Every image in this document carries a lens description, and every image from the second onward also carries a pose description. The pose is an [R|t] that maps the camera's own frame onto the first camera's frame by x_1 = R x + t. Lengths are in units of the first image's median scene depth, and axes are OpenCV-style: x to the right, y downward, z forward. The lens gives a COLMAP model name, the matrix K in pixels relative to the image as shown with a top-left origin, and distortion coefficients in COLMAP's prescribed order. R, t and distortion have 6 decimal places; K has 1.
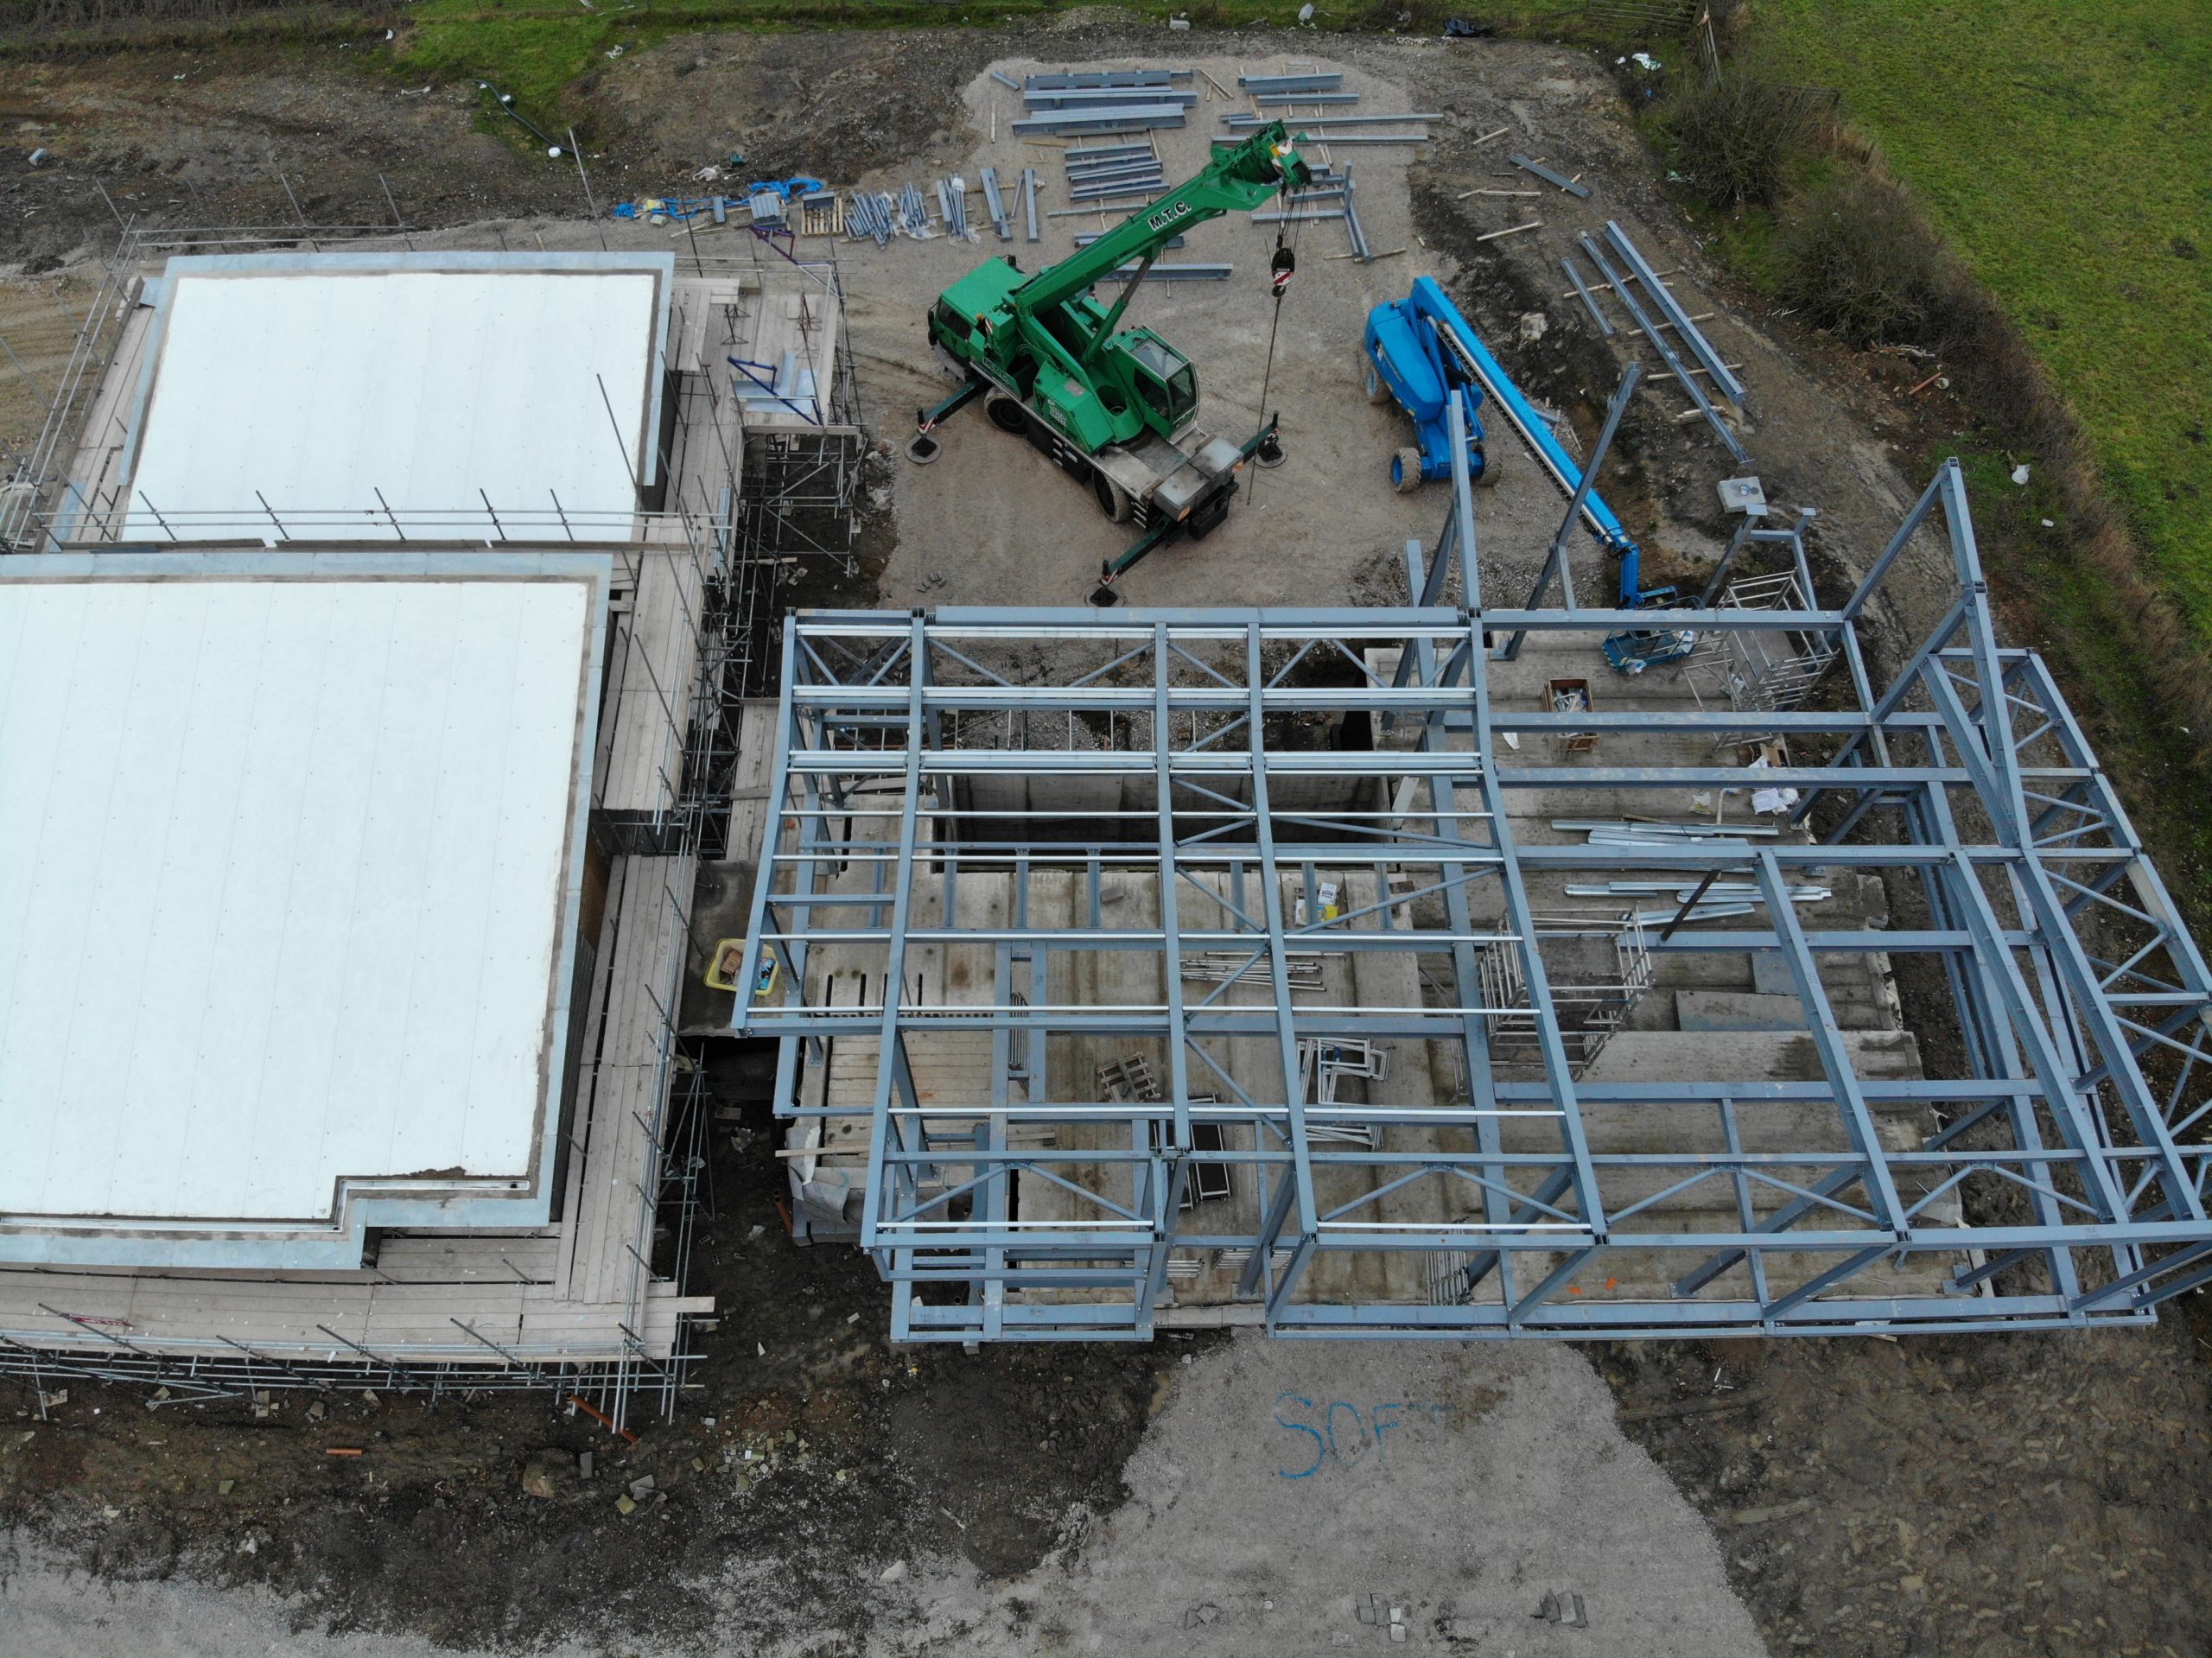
lens RADIAL K [[1747.6, 0, 1101.8], [0, 1747.6, 733.1], [0, 0, 1]] dist [0.092110, -0.251158]
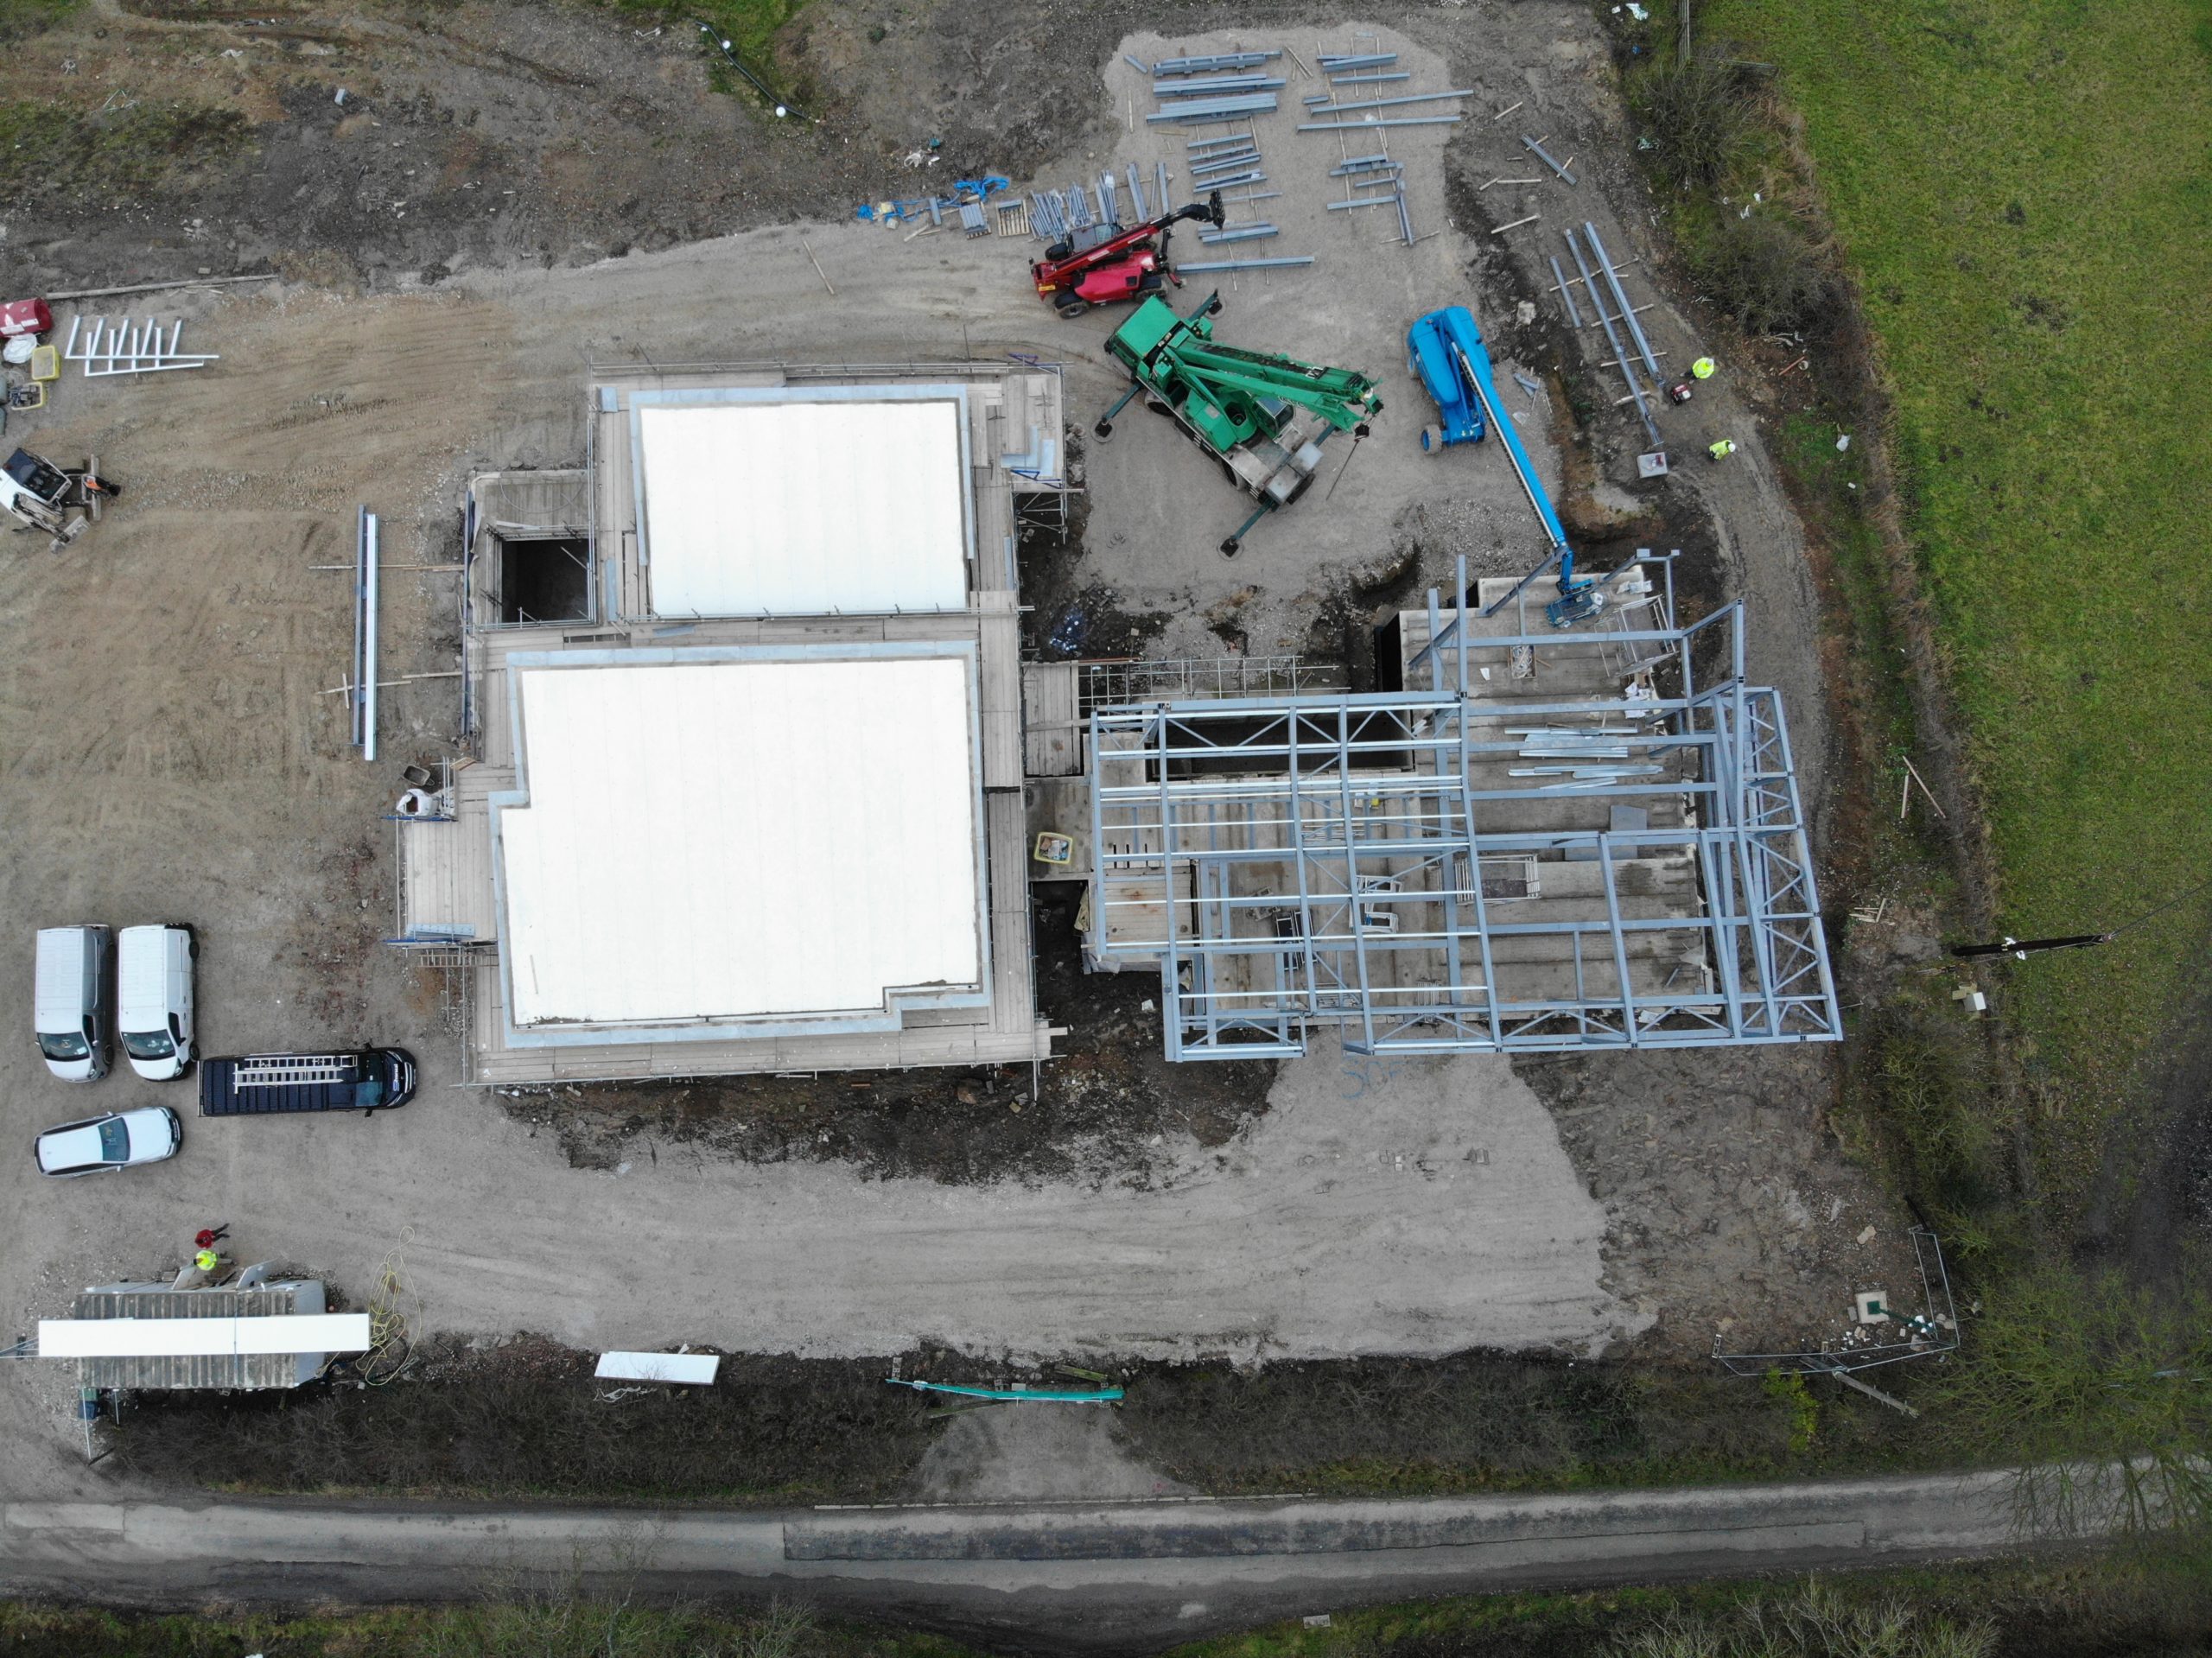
lens RADIAL K [[1674.5, 0, 1106.0], [0, 1674.5, 829.0], [0, 0, 1]] dist [0.090718, -0.212534]
pose [[0.999643, -0.026002, -0.006082, -0.106587], [0.026262, 0.915996, 0.400327, -0.448914], [-0.004838, -0.400344, 0.916352, -0.458361]]
